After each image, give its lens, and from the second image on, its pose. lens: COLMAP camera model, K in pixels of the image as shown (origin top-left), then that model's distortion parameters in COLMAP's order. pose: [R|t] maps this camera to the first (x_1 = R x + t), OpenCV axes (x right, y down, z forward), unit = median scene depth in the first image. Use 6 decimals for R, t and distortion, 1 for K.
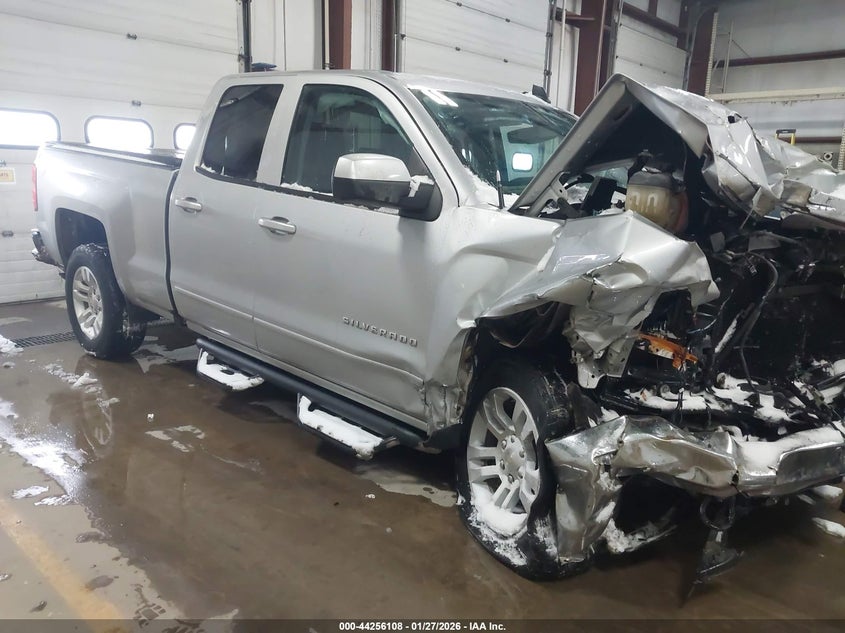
lens RADIAL K [[664.7, 0, 424.4], [0, 664.7, 313.8], [0, 0, 1]] dist [0.013767, 0.000425]
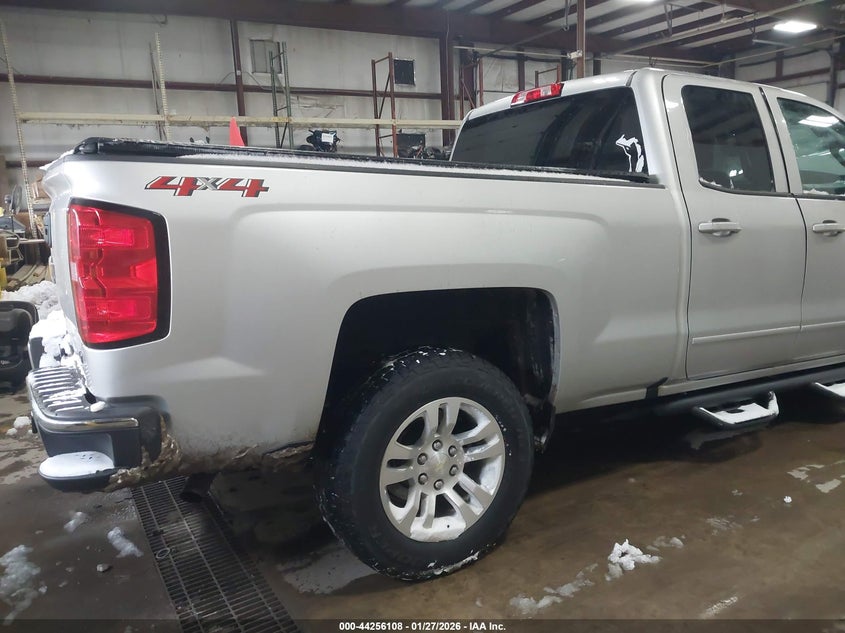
lens RADIAL K [[664.7, 0, 424.4], [0, 664.7, 313.8], [0, 0, 1]] dist [0.013767, 0.000425]
pose [[0.307505, -0.210617, 0.927945, -1.243857], [0.245081, 0.959826, 0.136637, -0.264064], [-0.919443, 0.185405, 0.346769, 1.076280]]
